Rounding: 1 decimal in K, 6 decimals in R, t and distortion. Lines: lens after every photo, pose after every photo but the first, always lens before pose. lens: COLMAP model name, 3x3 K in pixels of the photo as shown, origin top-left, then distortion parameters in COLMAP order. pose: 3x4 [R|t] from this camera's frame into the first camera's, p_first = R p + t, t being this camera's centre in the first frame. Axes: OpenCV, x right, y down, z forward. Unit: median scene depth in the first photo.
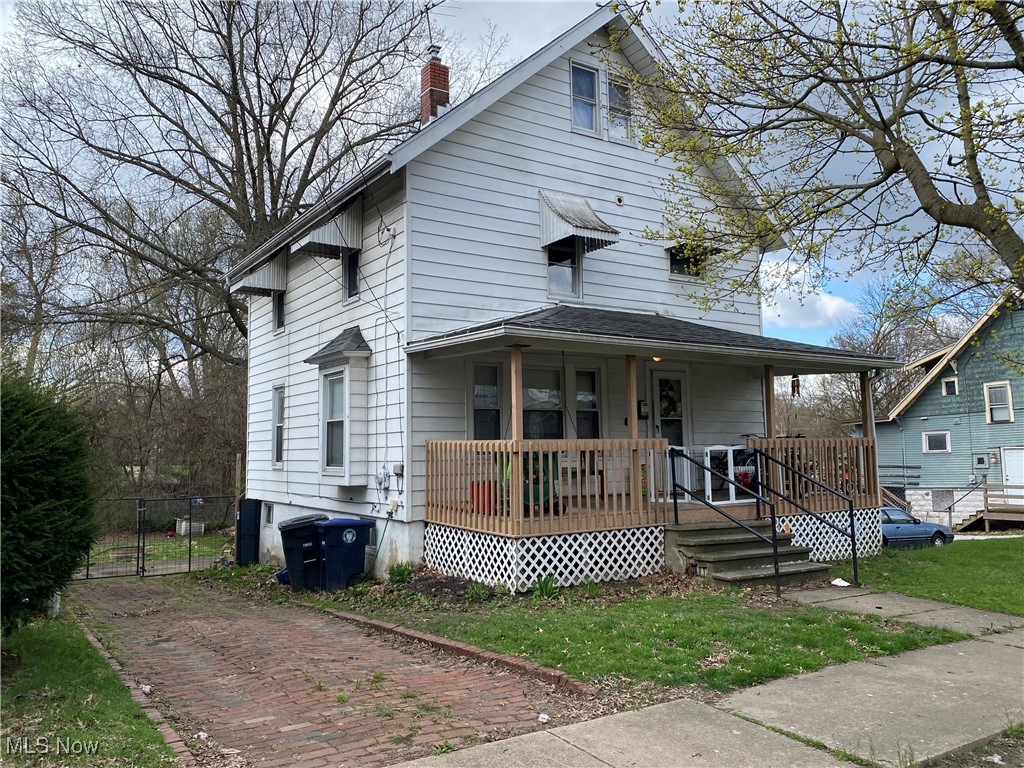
lens RADIAL K [[825.0, 0, 512.1], [0, 825.0, 382.0], [0, 0, 1]] dist [-0.033963, 0.030429]
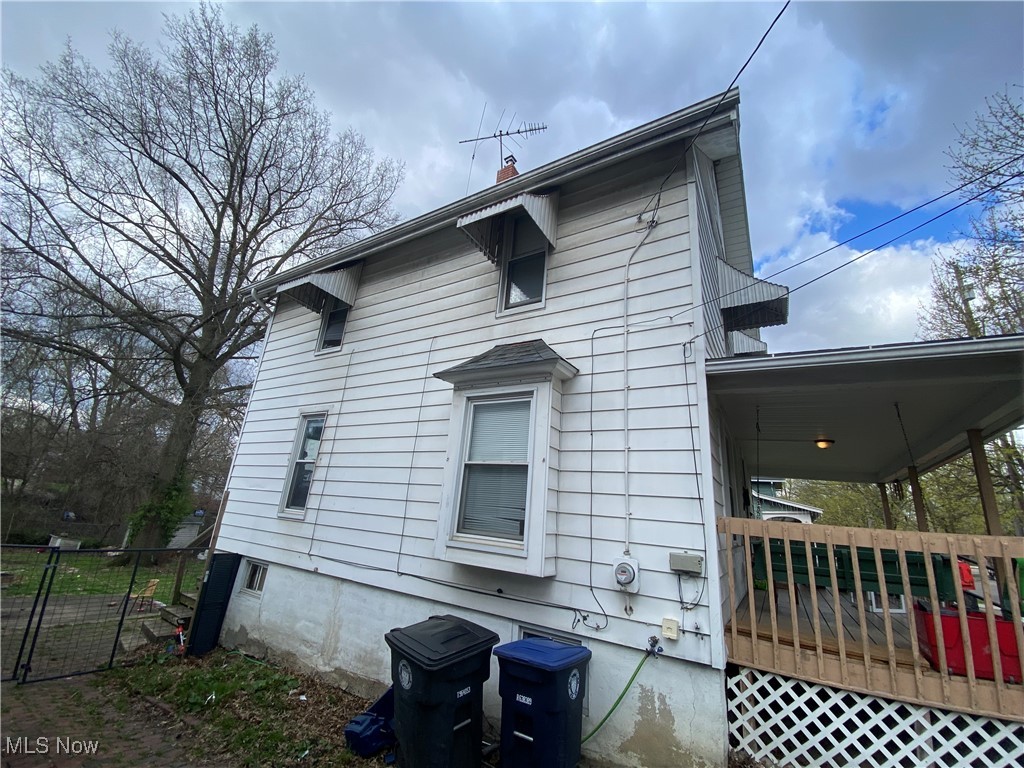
lens RADIAL K [[416.4, 0, 485.0], [0, 416.4, 379.8], [0, 0, 1]] dist [-0.014569, -0.001004]
pose [[0.905470, 0.215042, 0.365897, -0.296687], [-0.131566, 0.961884, -0.239730, 0.051603], [-0.403503, 0.168929, 0.899249, 0.567130]]
